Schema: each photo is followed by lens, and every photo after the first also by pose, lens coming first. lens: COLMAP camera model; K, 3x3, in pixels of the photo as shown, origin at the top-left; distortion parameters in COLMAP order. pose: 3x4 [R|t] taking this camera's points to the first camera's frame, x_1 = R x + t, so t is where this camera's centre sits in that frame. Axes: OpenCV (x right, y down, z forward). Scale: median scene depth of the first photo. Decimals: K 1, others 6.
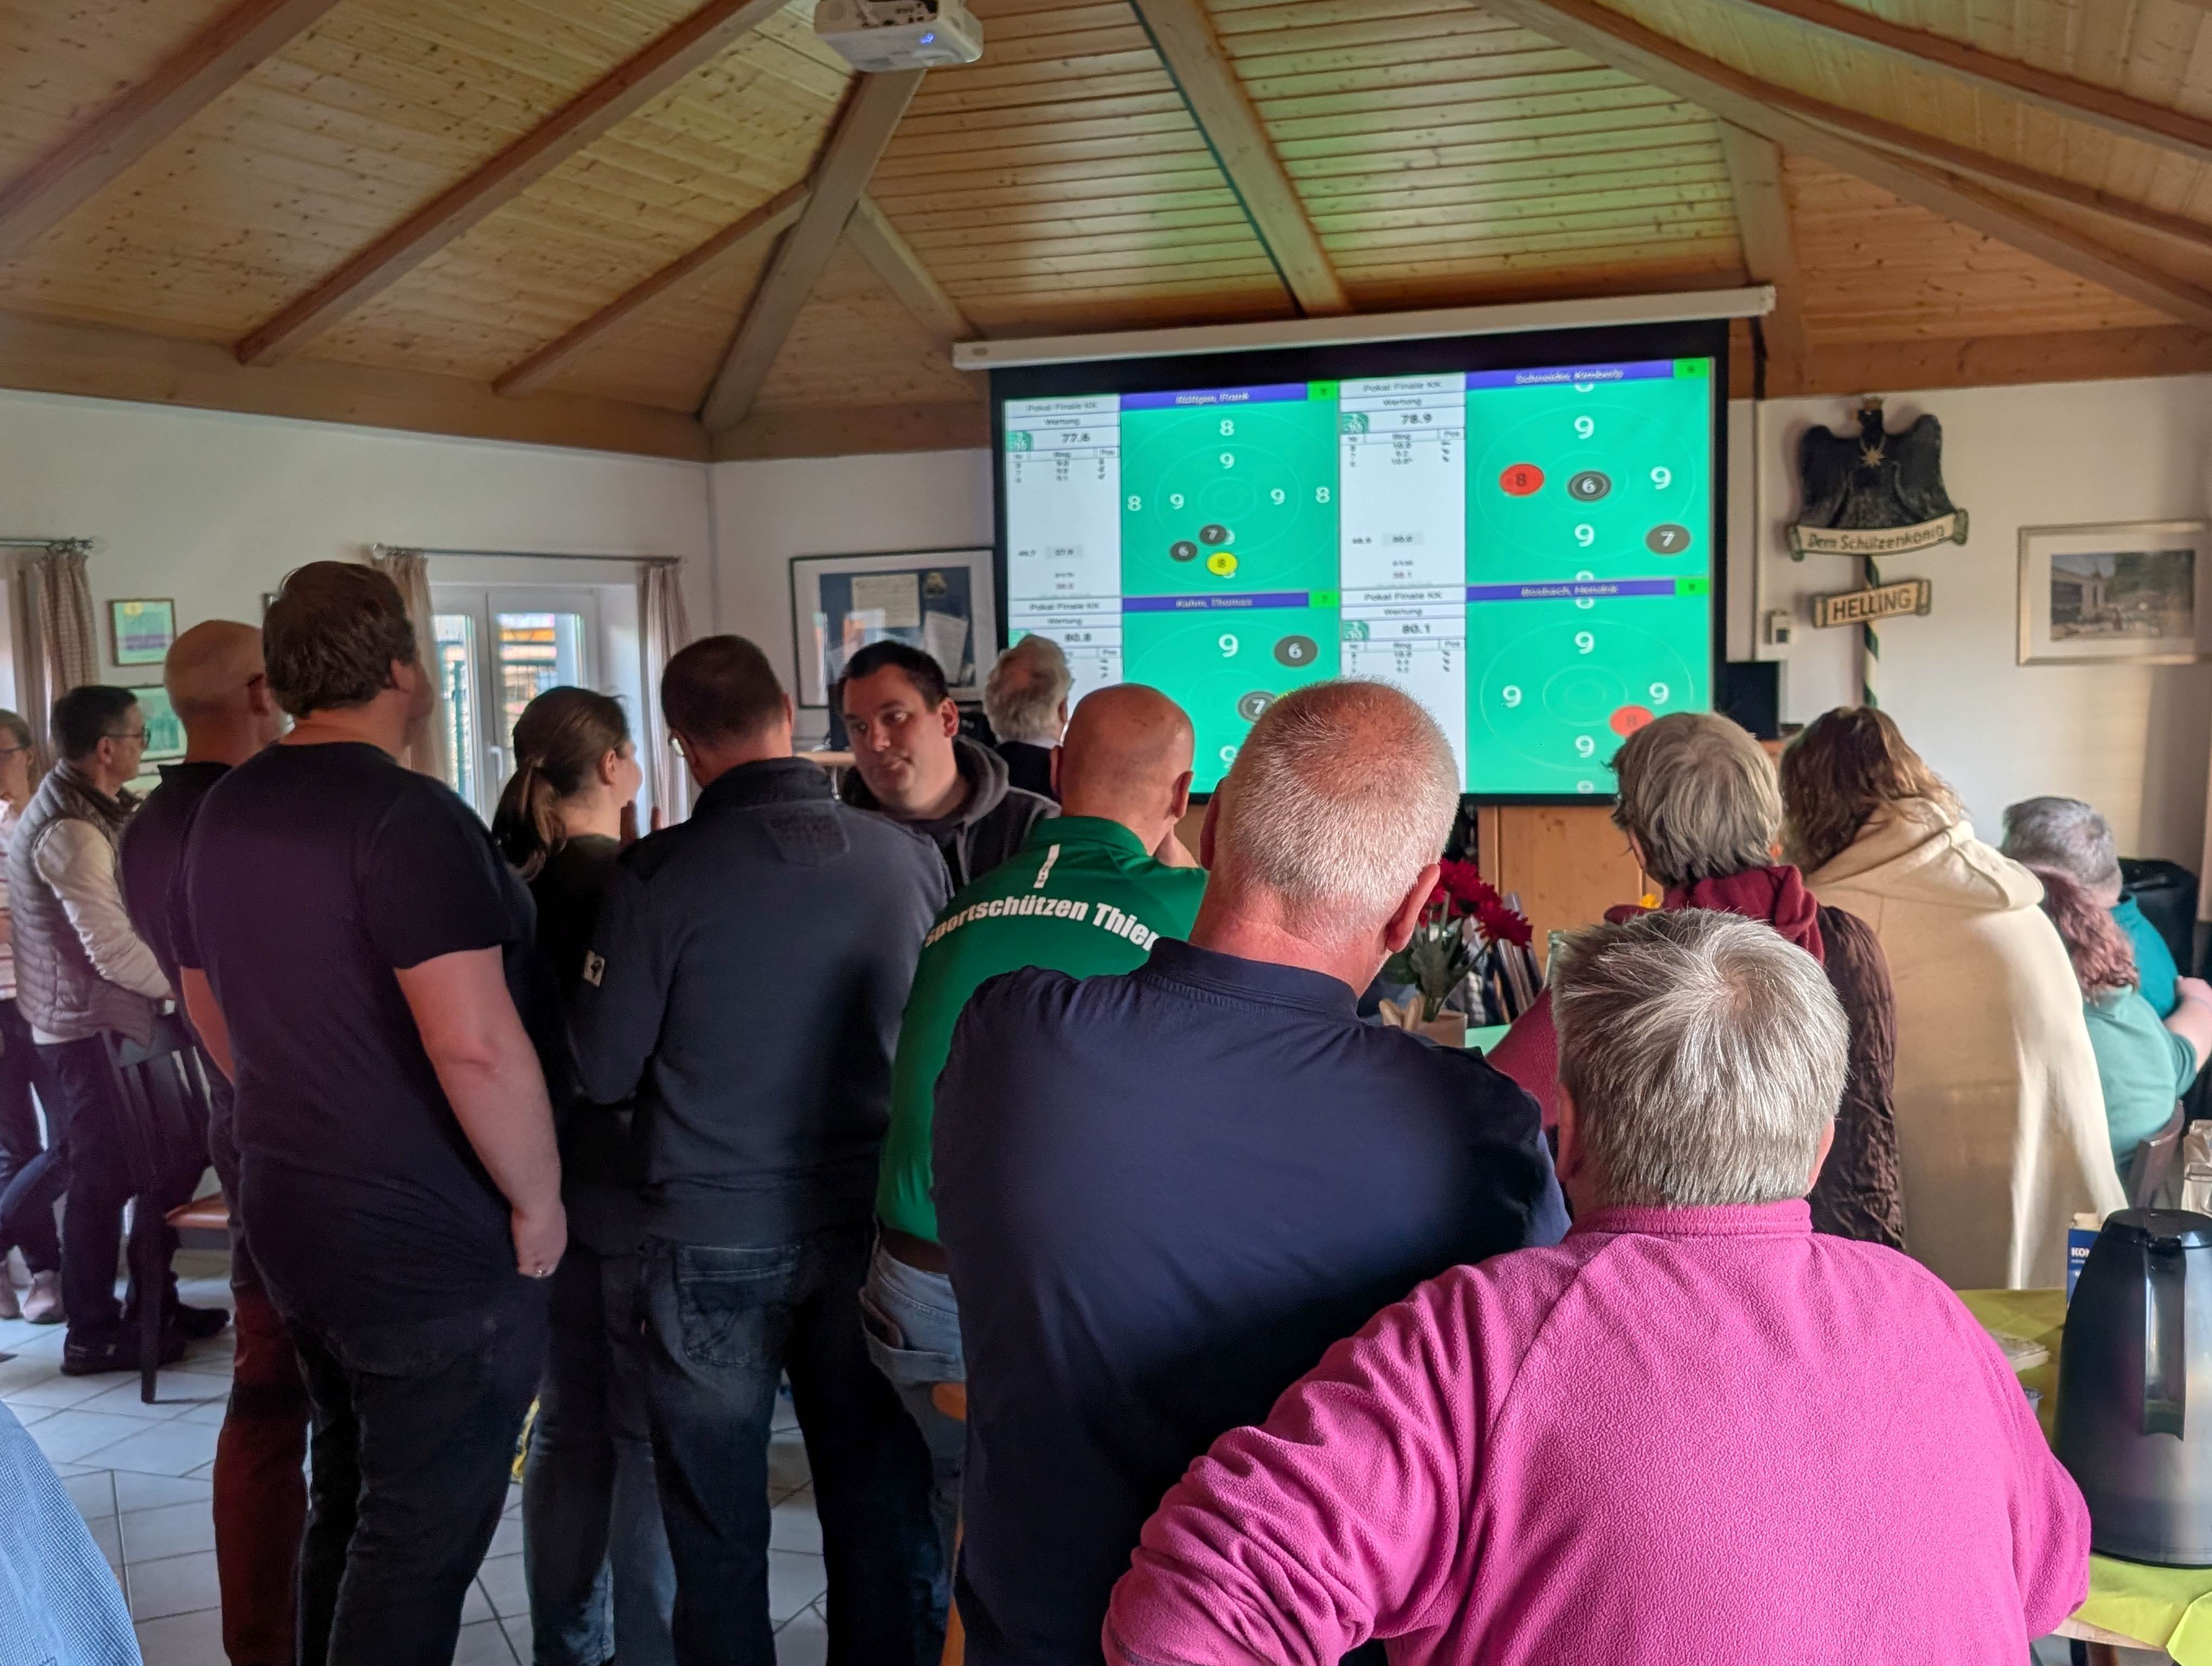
lens RADIAL K [[2387.6, 0, 1104.9], [0, 2387.6, 862.9], [0, 0, 1]] dist [0.087045, -0.227361]
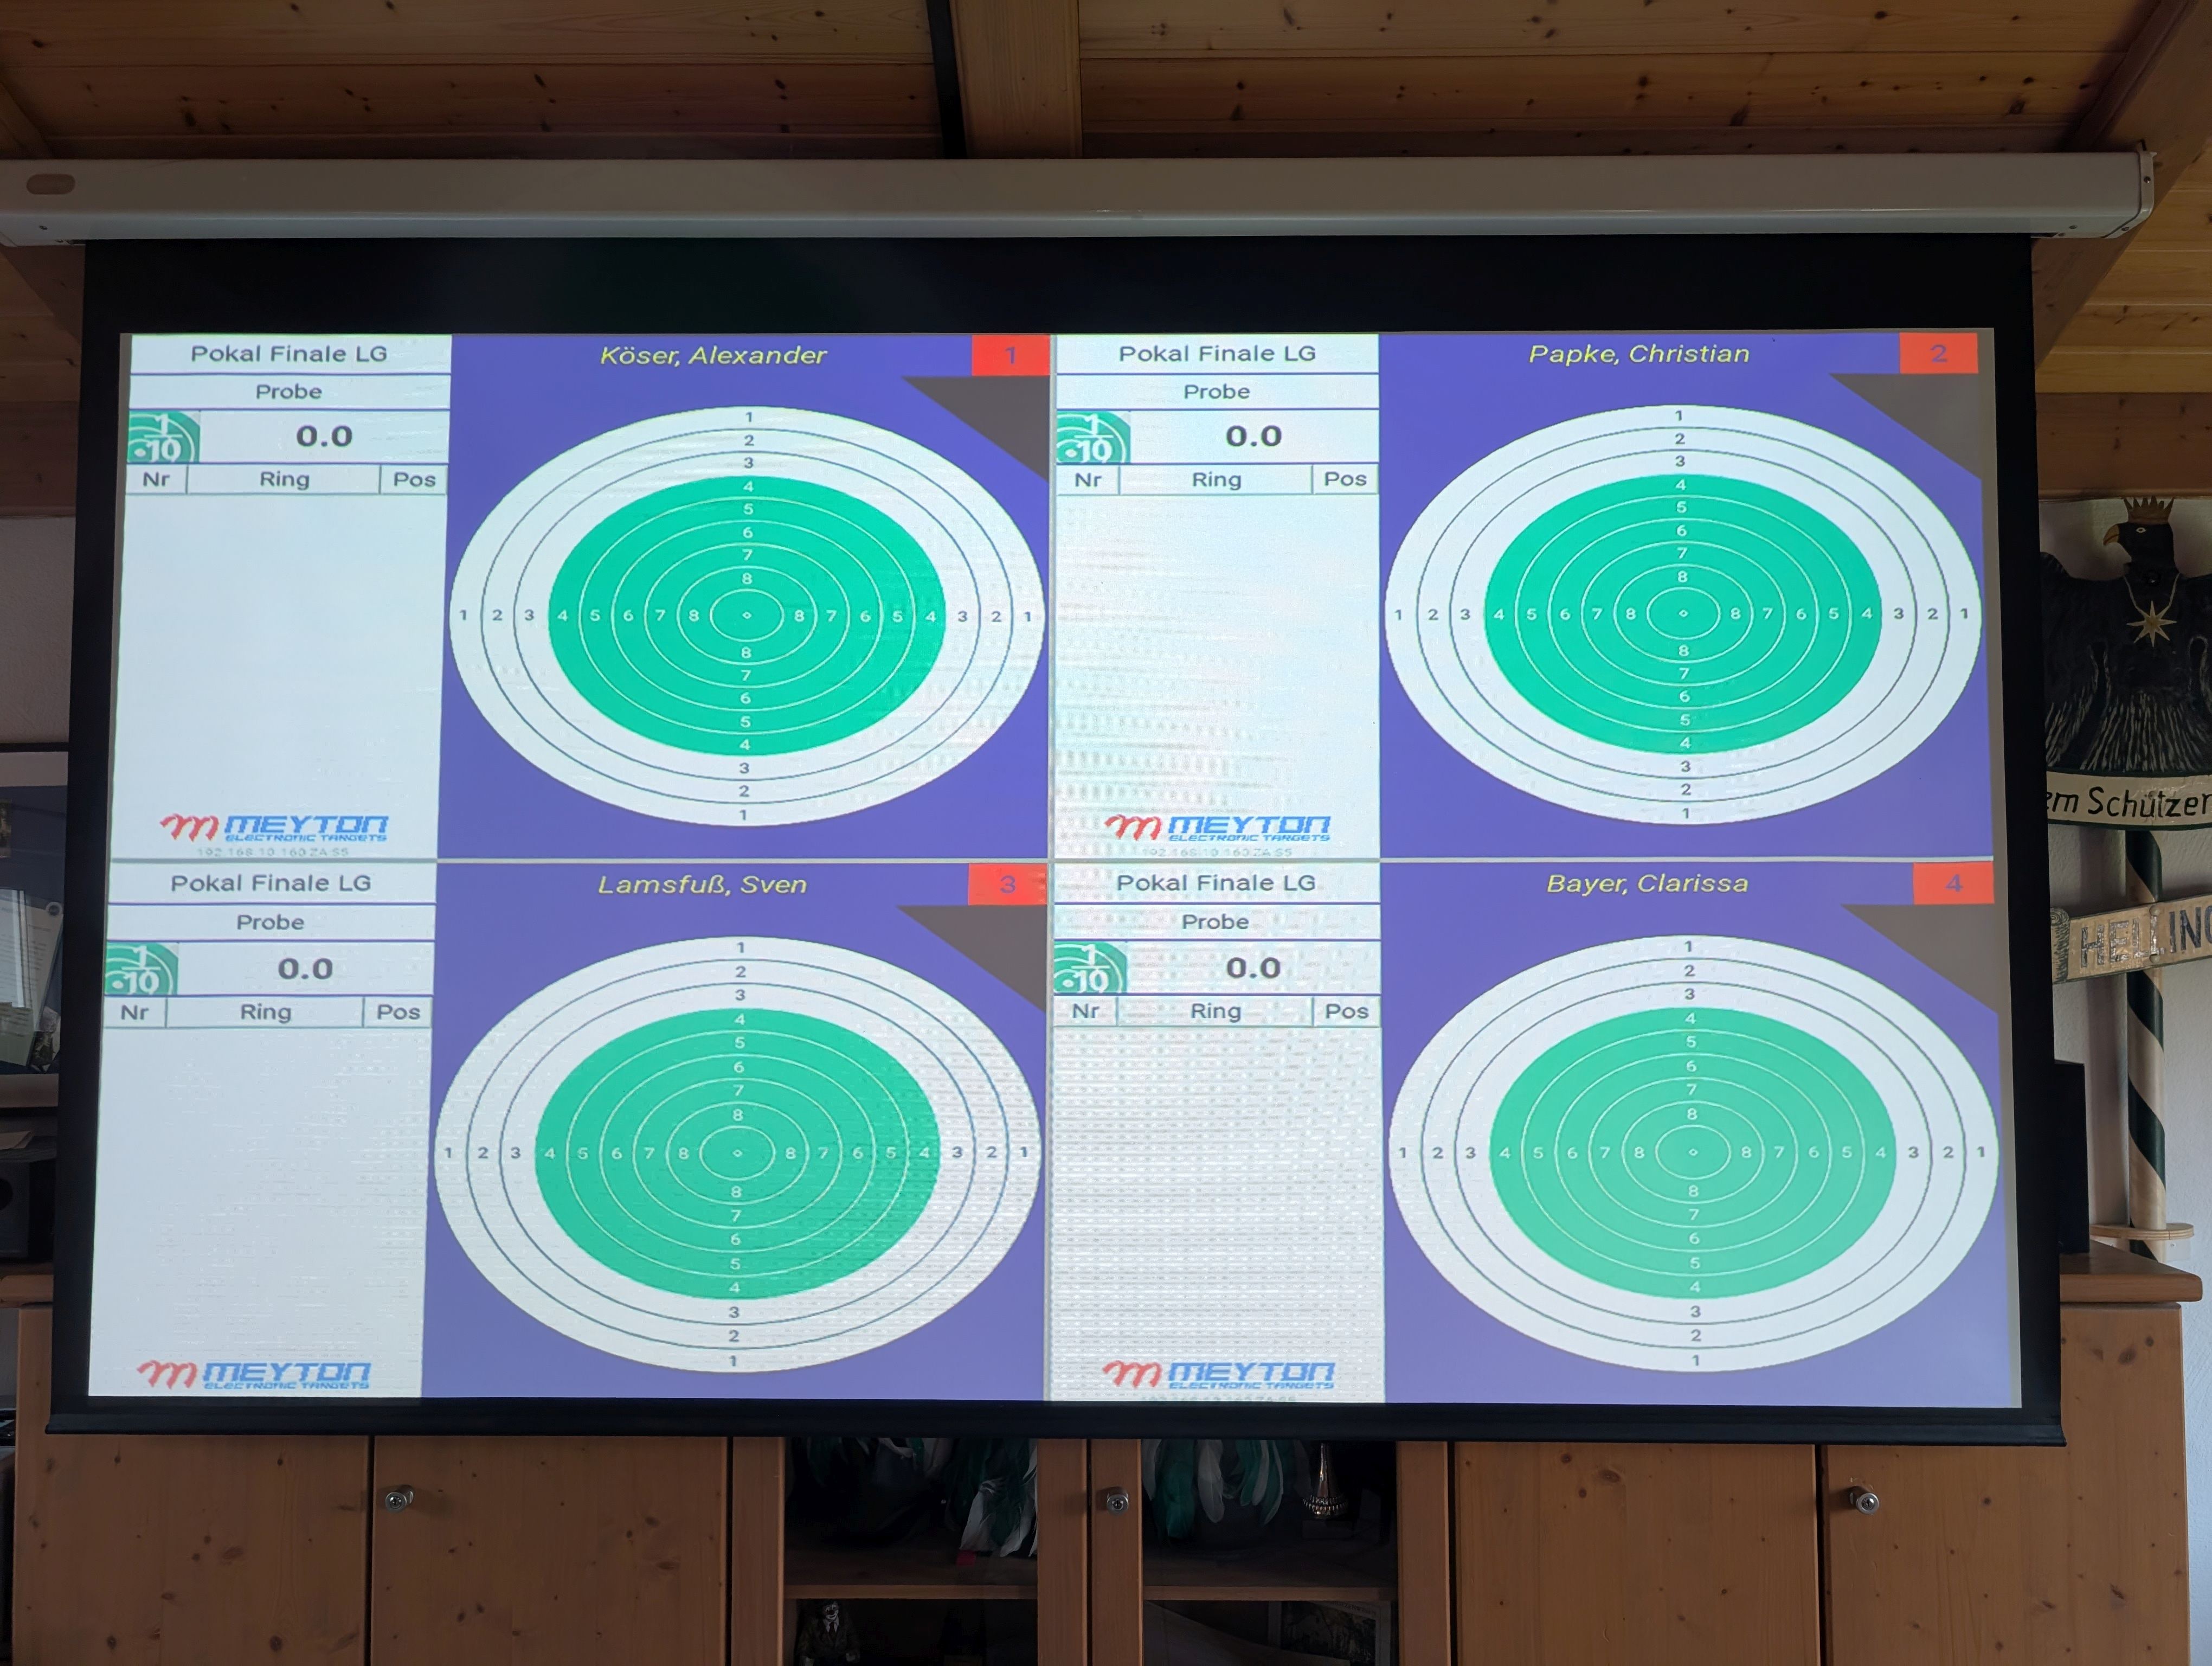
lens RADIAL K [[1669.0, 0, 1106.9], [0, 1669.0, 843.8], [0, 0, 1]] dist [0.029686, -0.011585]
pose [[0.942006, 0.039051, 0.333316, 0.018596], [0.008219, 0.990224, -0.139243, -0.081968], [-0.335495, 0.133907, 0.932476, 0.768535]]
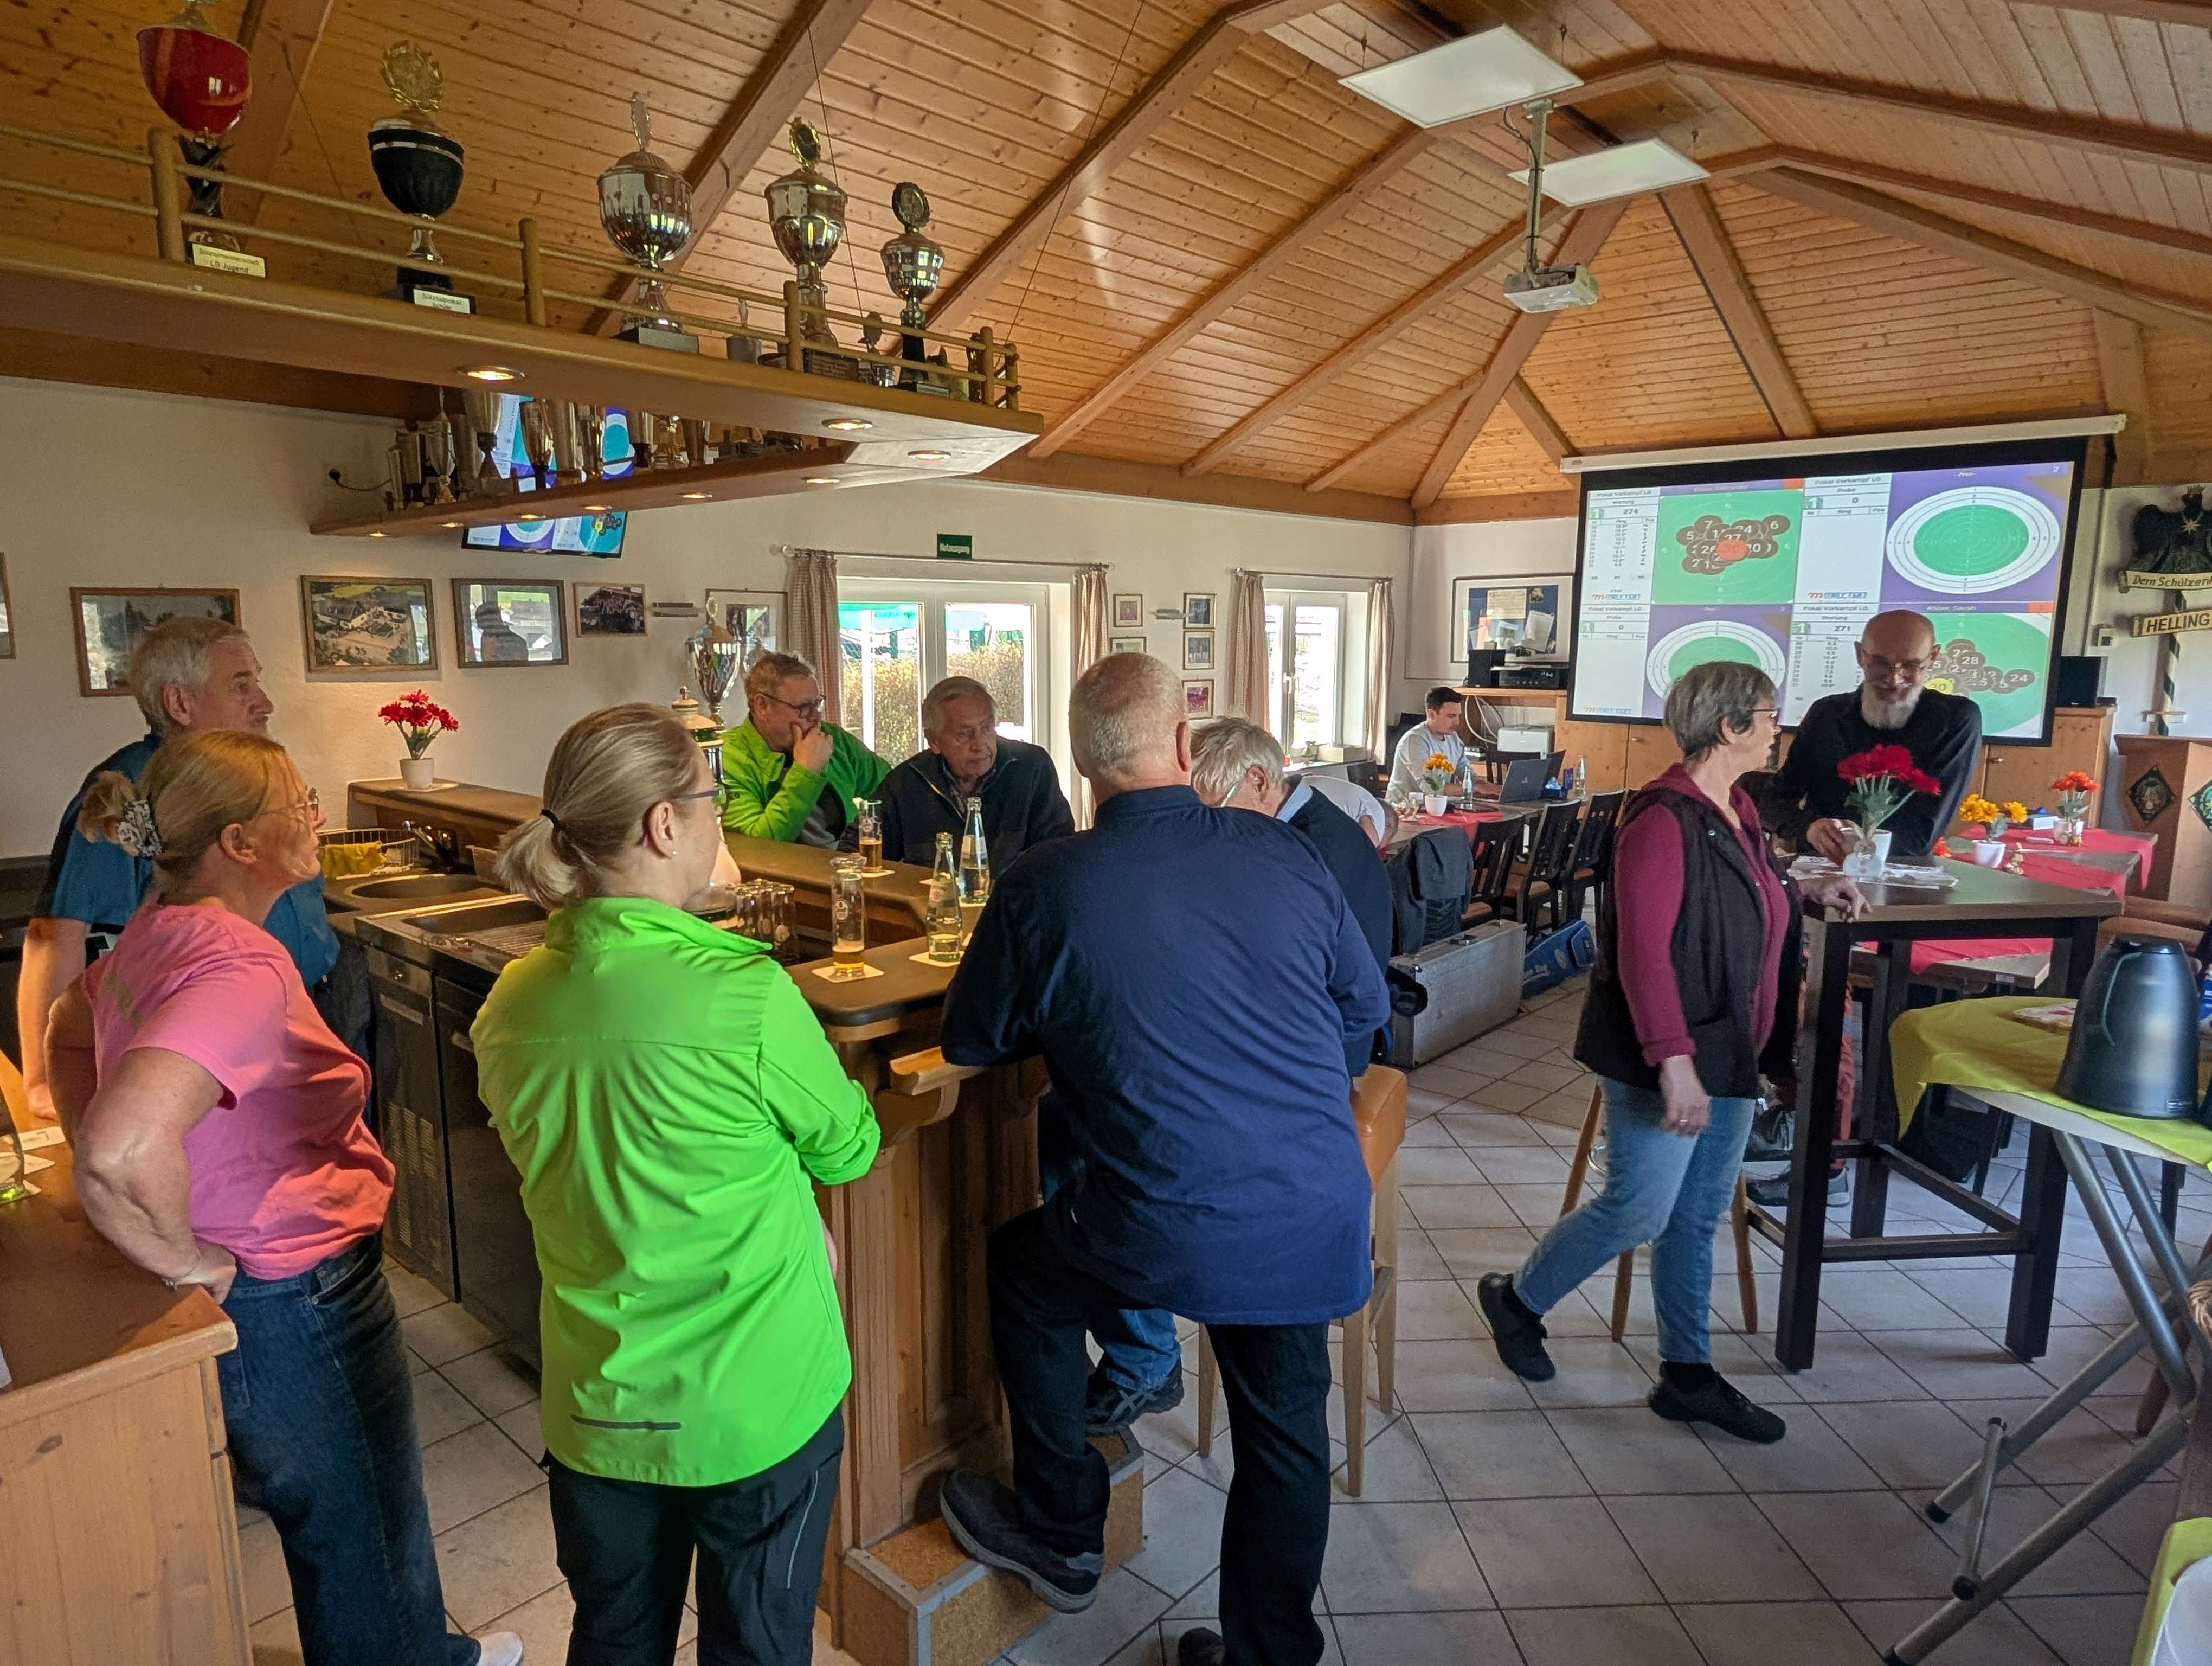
lens RADIAL K [[1334.3, 0, 1076.4], [0, 1334.3, 834.8], [0, 0, 1]] dist [-0.007762, 0.003886]
pose [[0.924789, 0.087552, -0.370270, -0.006210], [-0.063738, 0.995061, 0.076094, 0.007881], [0.375103, -0.046771, 0.925802, -0.058820]]
